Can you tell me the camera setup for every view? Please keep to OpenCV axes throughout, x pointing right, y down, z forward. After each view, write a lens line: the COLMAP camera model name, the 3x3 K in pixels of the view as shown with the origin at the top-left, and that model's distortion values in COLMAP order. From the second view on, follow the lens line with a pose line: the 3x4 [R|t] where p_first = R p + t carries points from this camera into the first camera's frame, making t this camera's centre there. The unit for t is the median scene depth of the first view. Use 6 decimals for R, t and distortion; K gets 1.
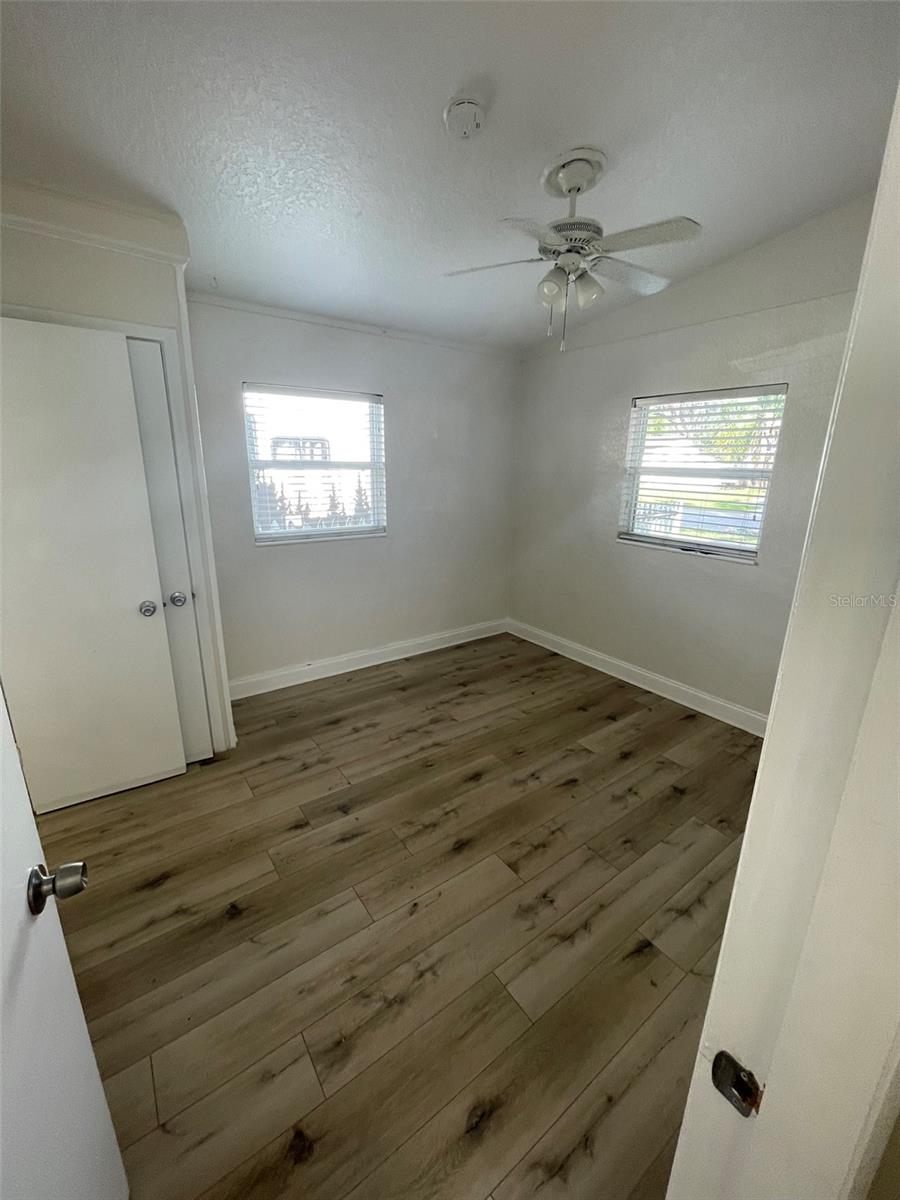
lens RADIAL K [[484.6, 0, 446.6], [0, 484.6, 594.8], [0, 0, 1]] dist [-0.004424, 0.002381]
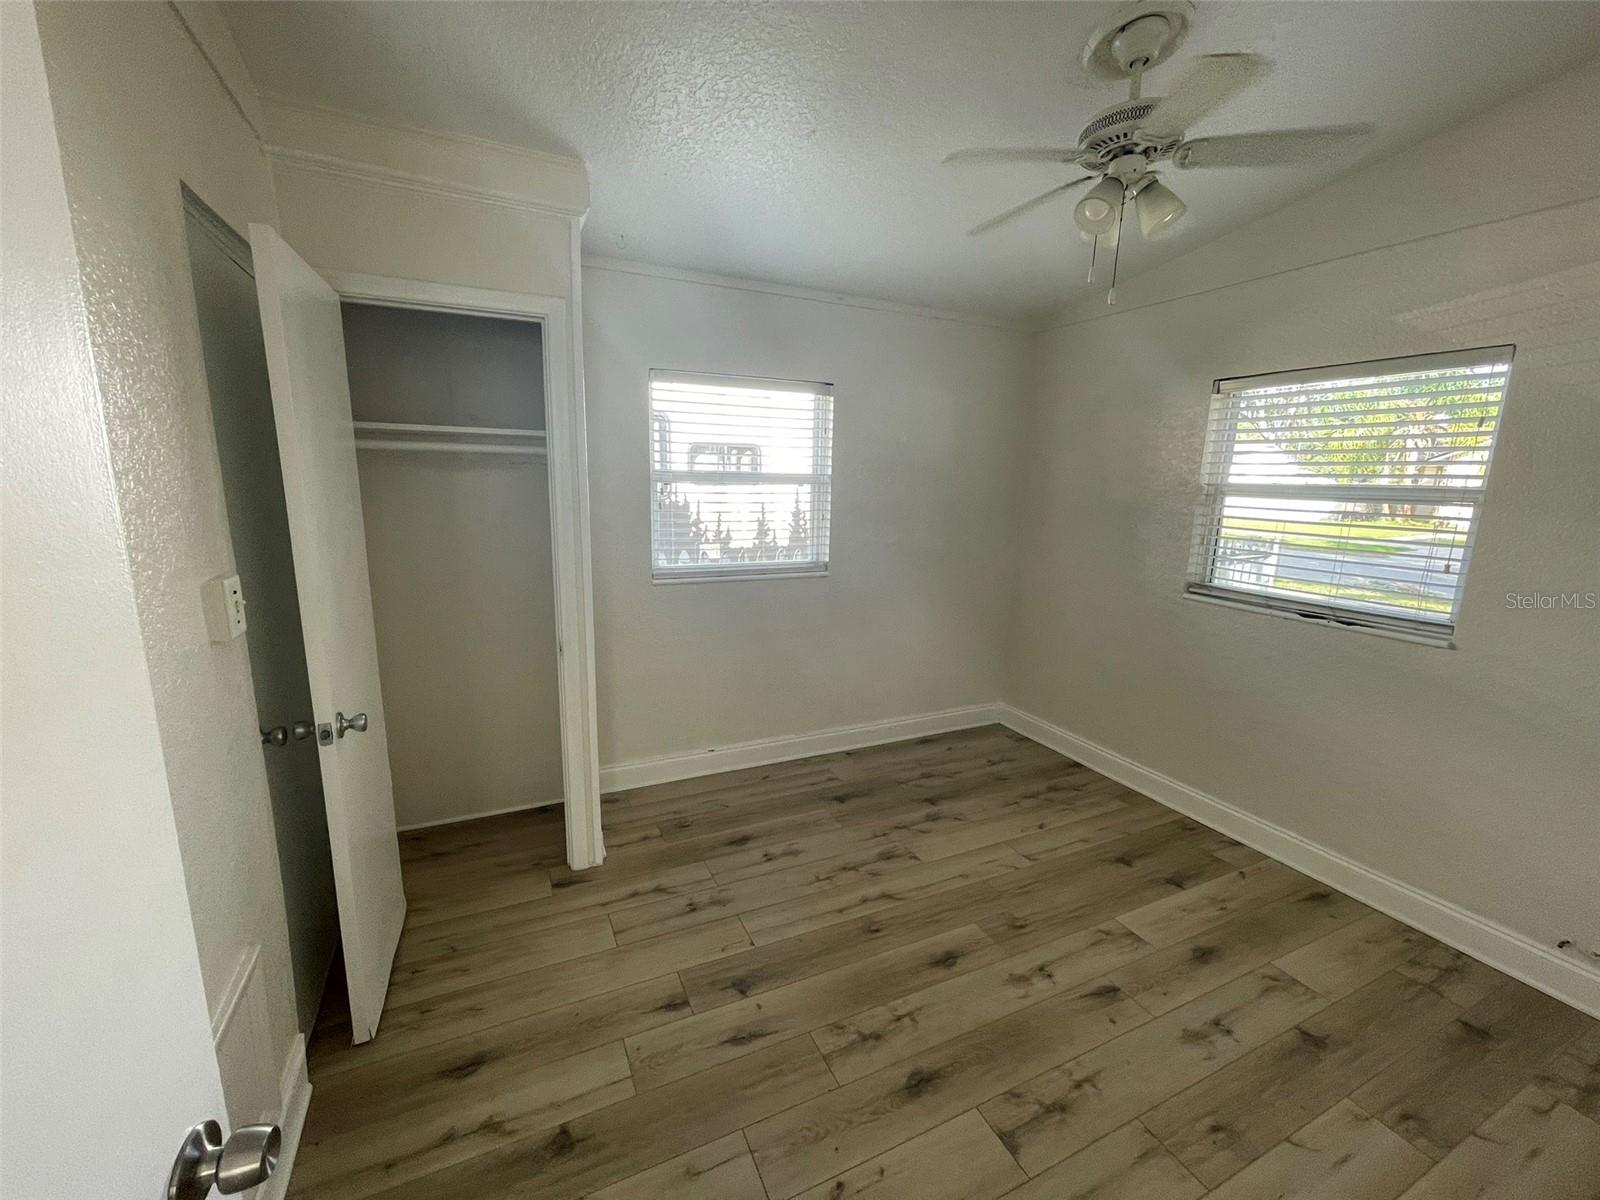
lens RADIAL K [[646.1, 0, 788.9], [0, 646.1, 602.2], [0, 0, 1]] dist [-0.004424, 0.002381]
pose [[0.981708, 0.042065, -0.185687, -0.005560], [-0.056142, 0.995880, -0.071214, -0.018741], [0.181927, 0.080336, 0.980025, 0.093087]]
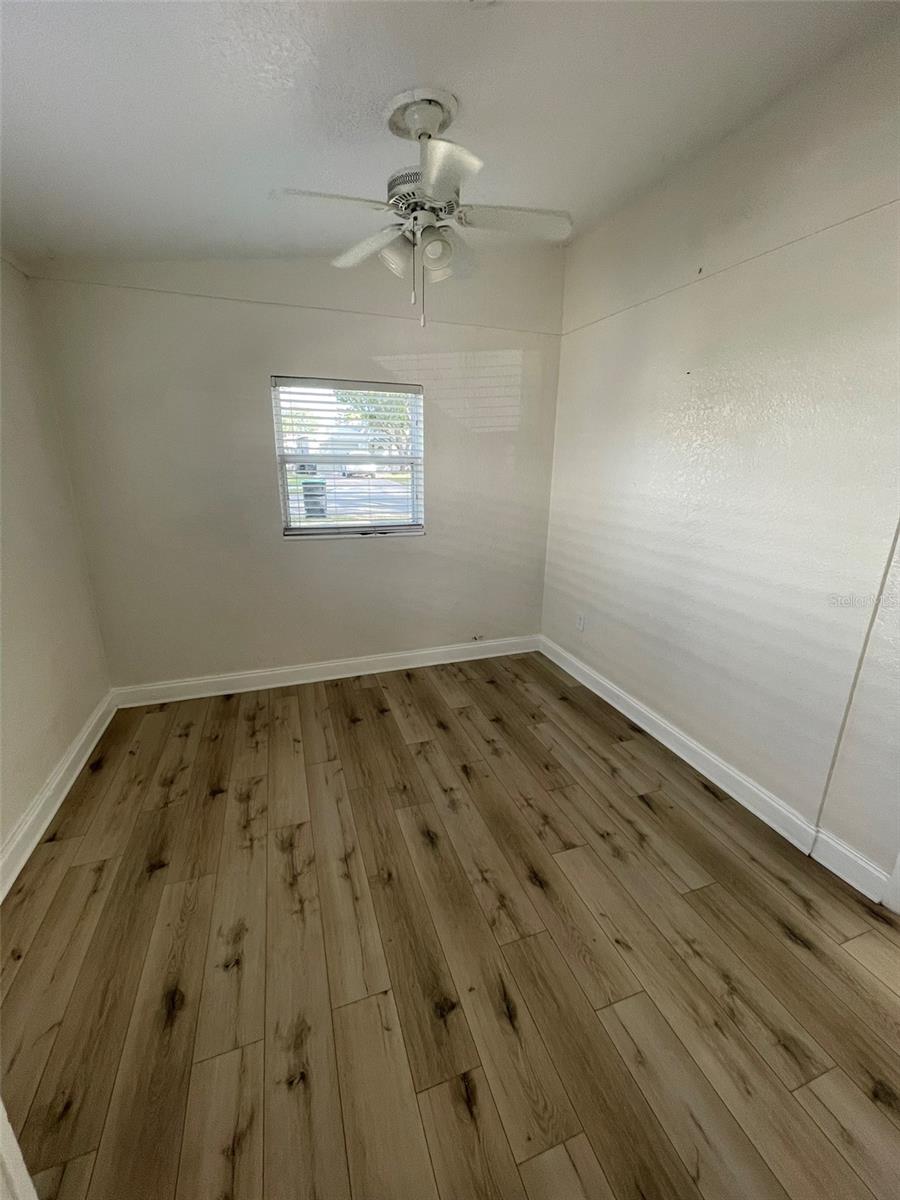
lens RADIAL K [[484.6, 0, 448.5], [0, 484.6, 599.1], [0, 0, 1]] dist [-0.004424, 0.002381]
pose [[0.279882, -0.292161, 0.914499, -0.559232], [0.247765, 0.942281, 0.225208, -0.183694], [-0.927512, 0.163549, 0.336115, 0.608783]]
